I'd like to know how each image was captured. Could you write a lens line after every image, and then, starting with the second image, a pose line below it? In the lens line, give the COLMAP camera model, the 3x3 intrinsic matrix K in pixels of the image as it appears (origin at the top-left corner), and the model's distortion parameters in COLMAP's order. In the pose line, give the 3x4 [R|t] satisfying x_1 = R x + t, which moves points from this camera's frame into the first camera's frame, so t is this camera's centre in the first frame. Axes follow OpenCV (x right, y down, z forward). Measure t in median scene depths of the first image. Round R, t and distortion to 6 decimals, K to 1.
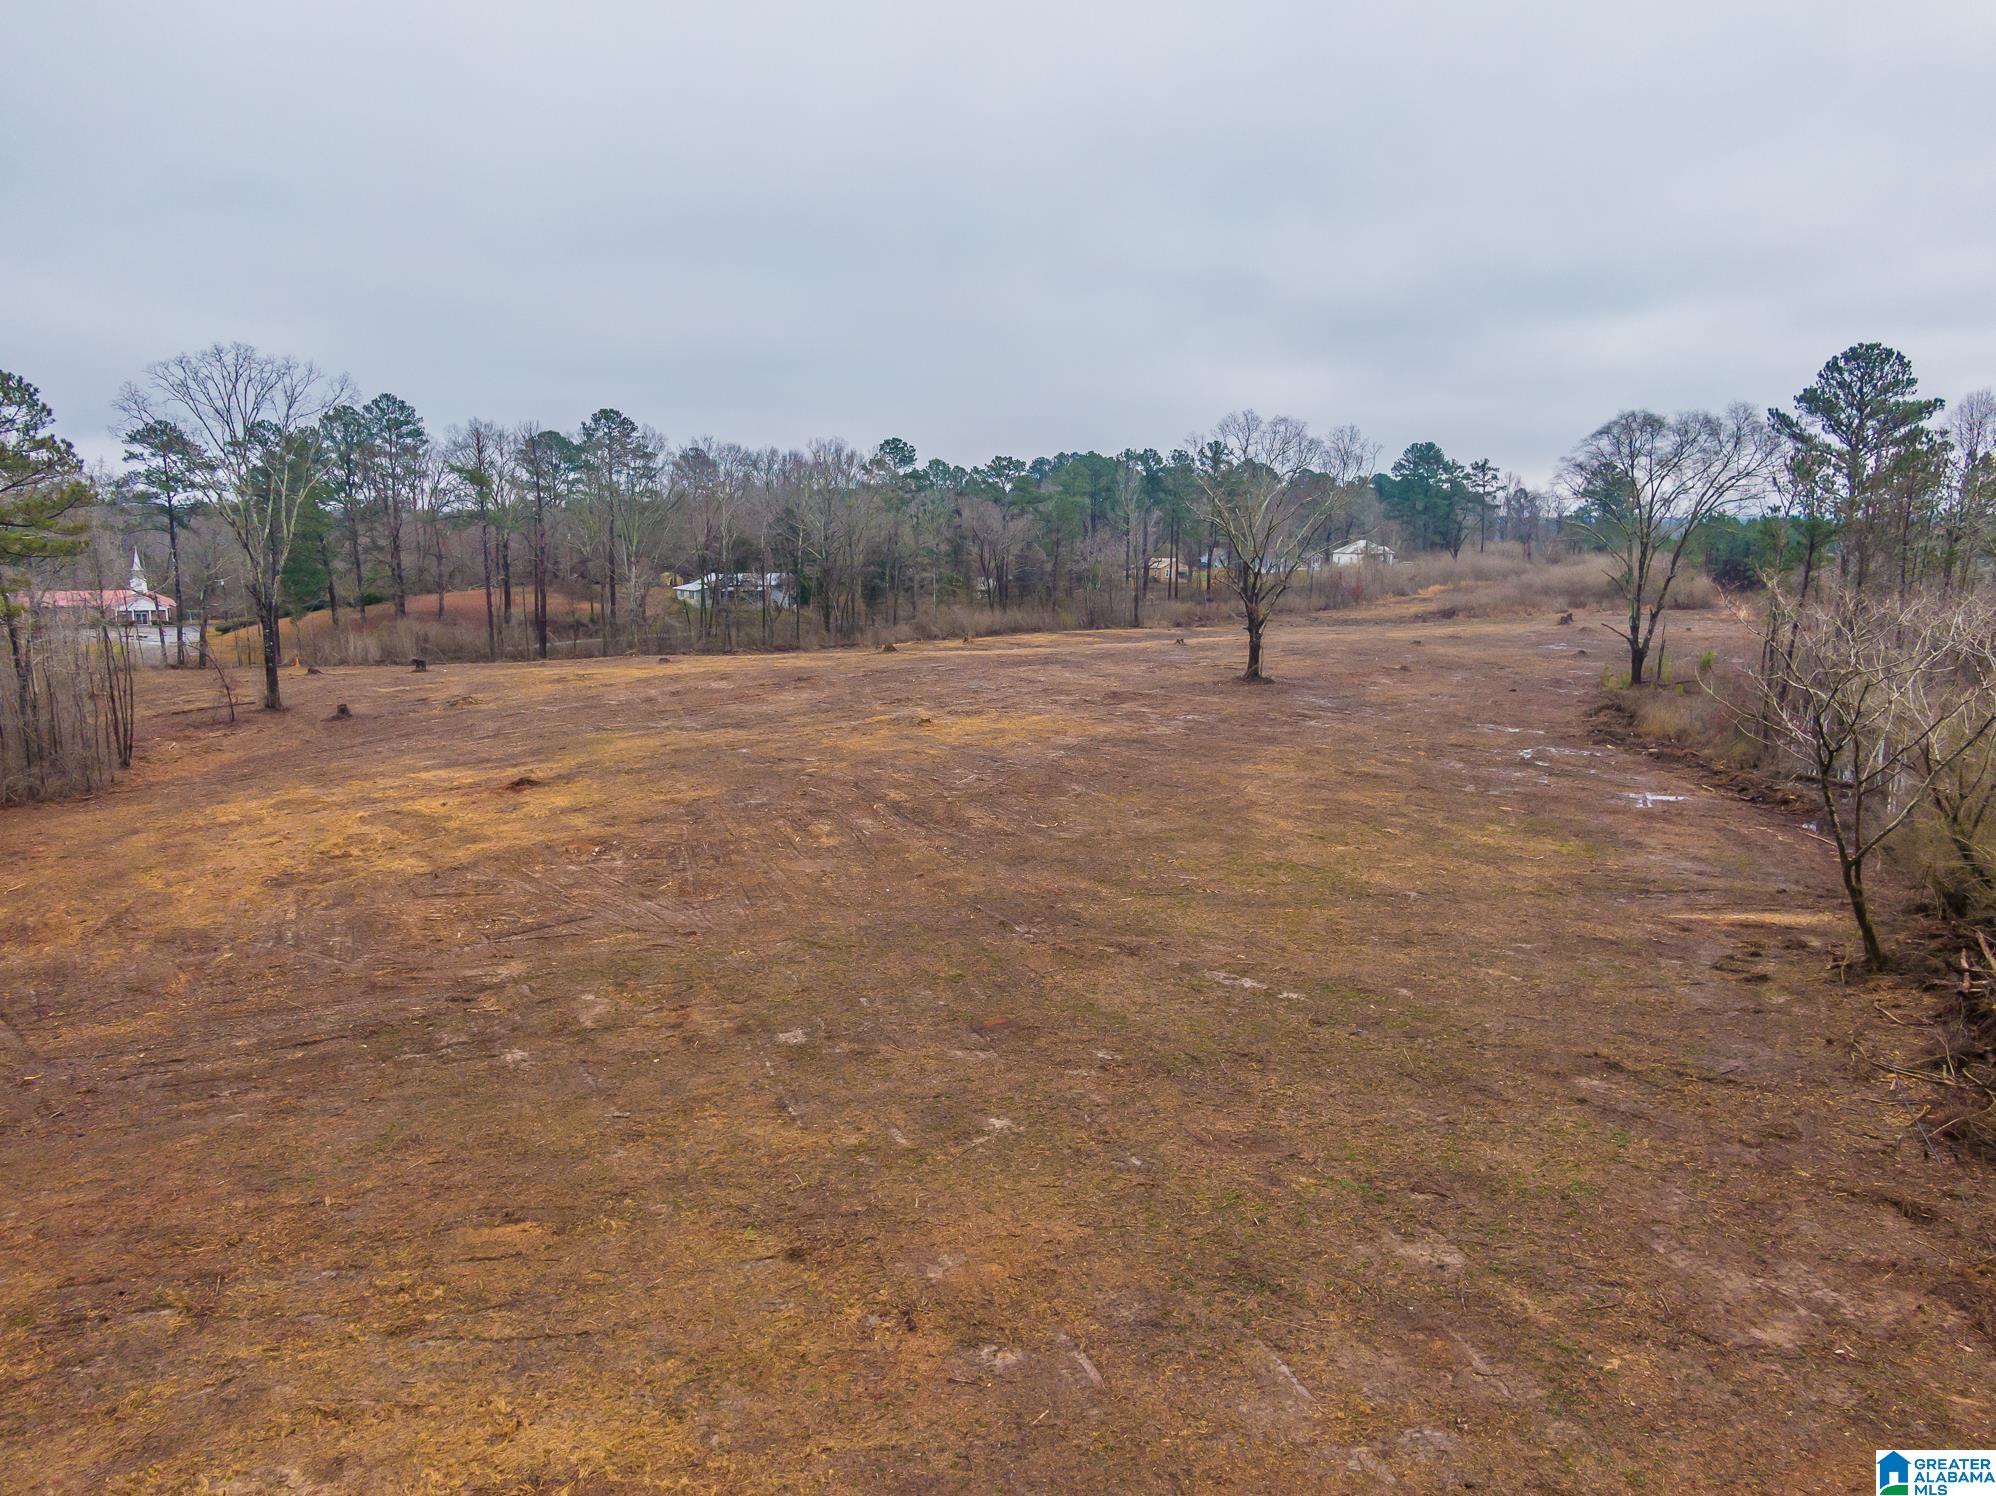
lens RADIAL K [[1413.7, 0, 999.2], [0, 1413.7, 748.6], [0, 0, 1]] dist [0.013336, -0.007658]
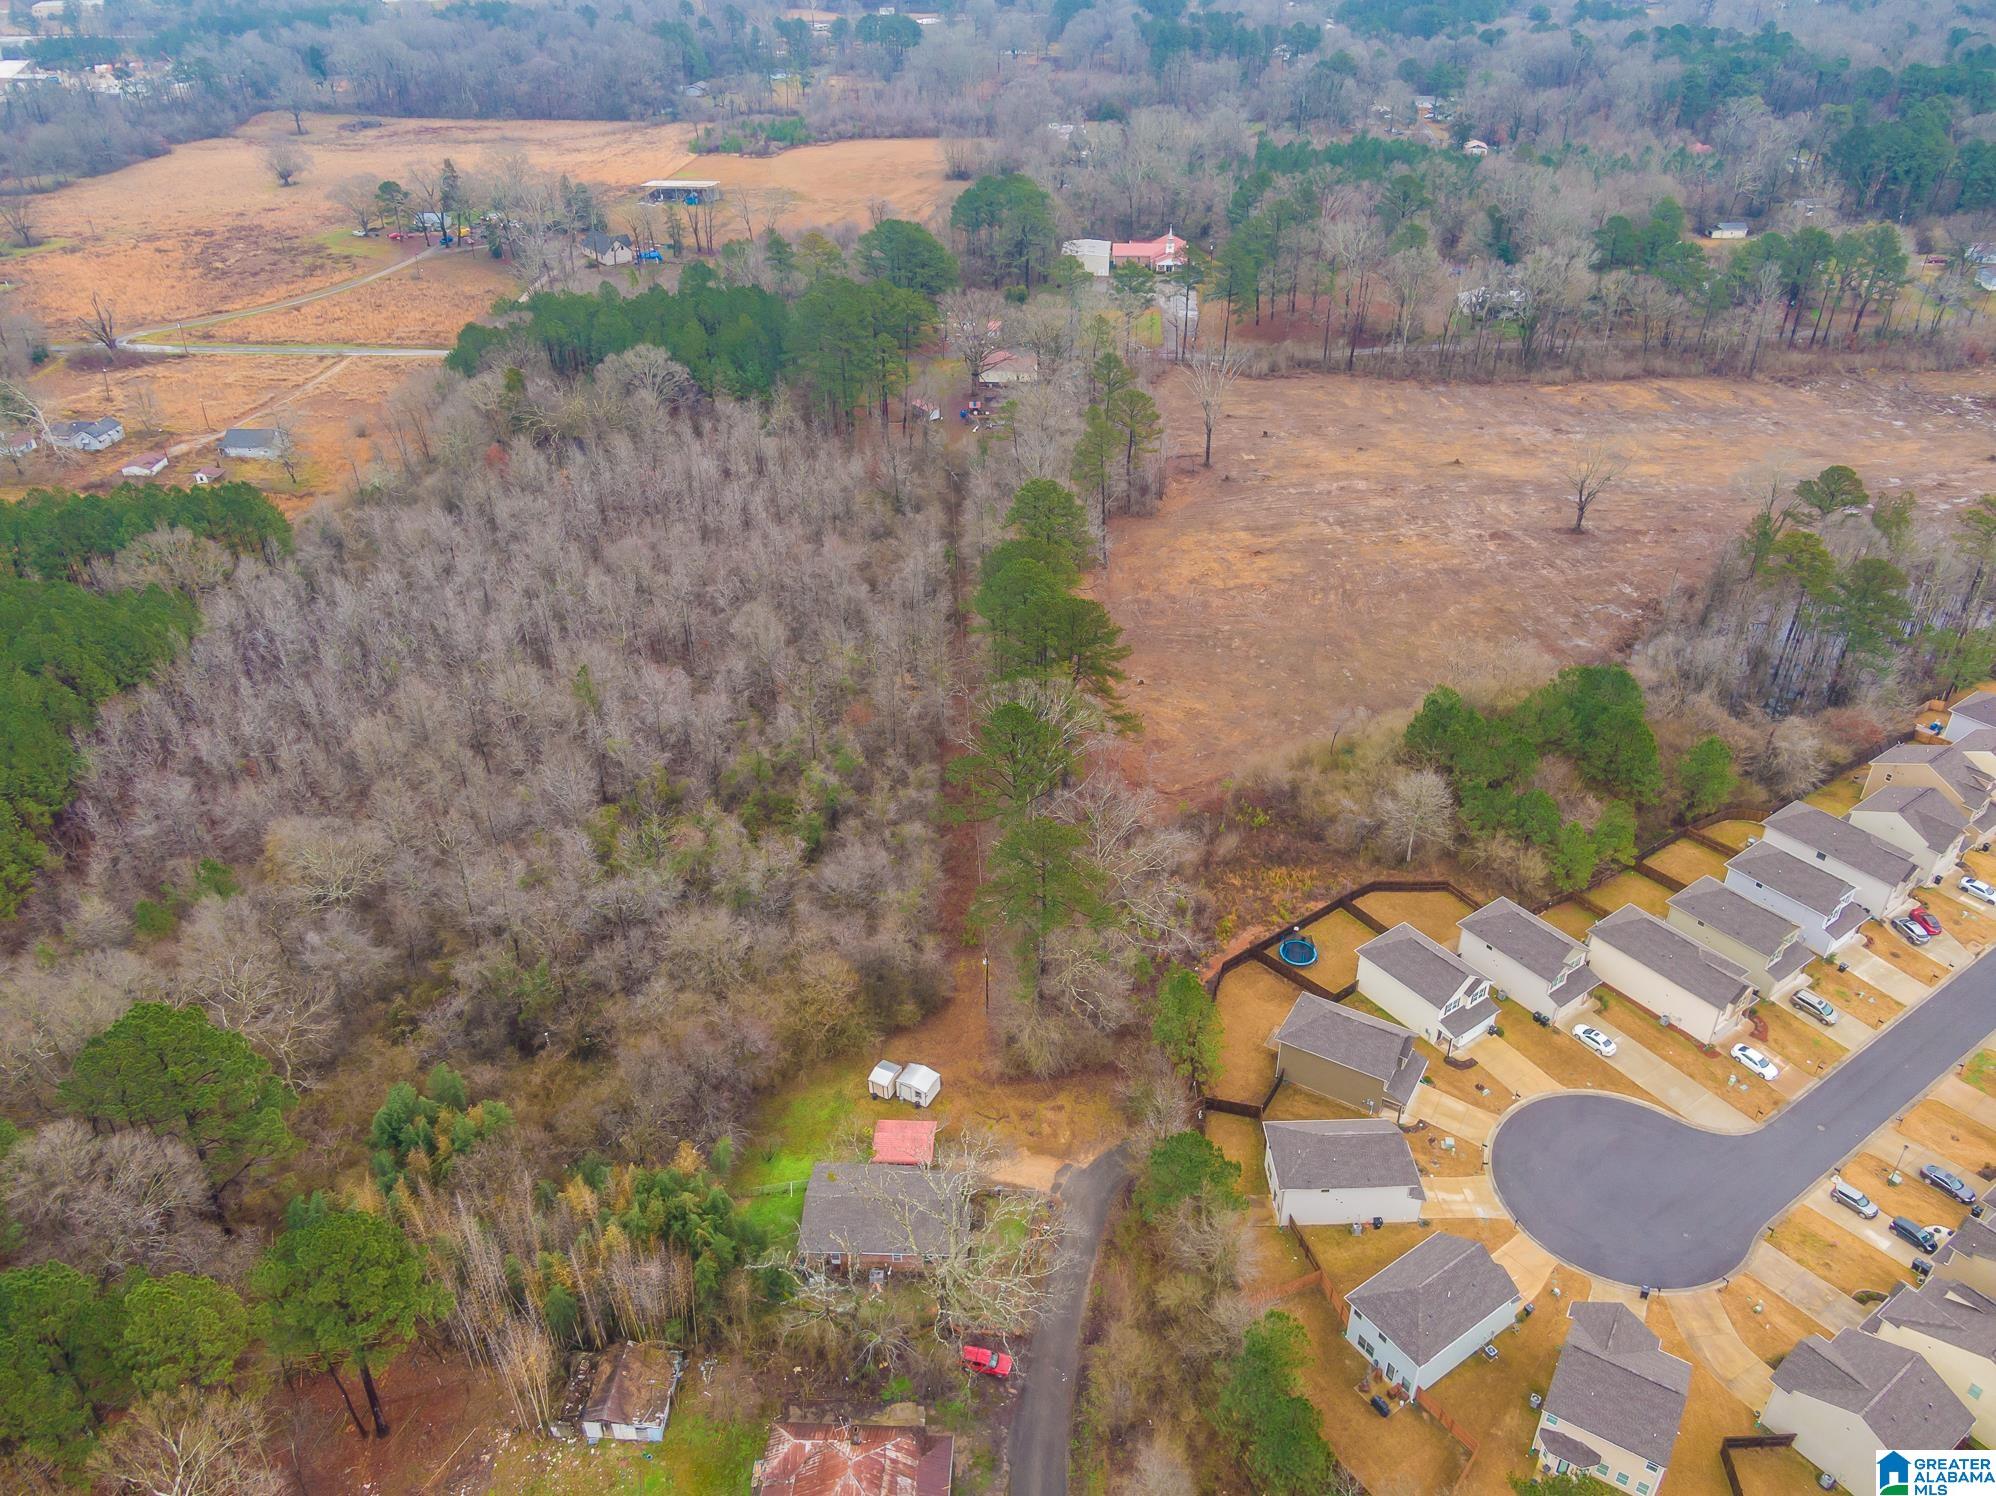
lens RADIAL K [[1420.1, 0, 1014.2], [0, 1420.1, 745.6], [0, 0, 1]] dist [0.040346, -0.026764]
pose [[0.805504, 0.305600, -0.507712, 1.219382], [-0.072095, 0.900942, 0.427909, -1.104922], [0.588188, -0.308079, 0.747745, -2.344637]]
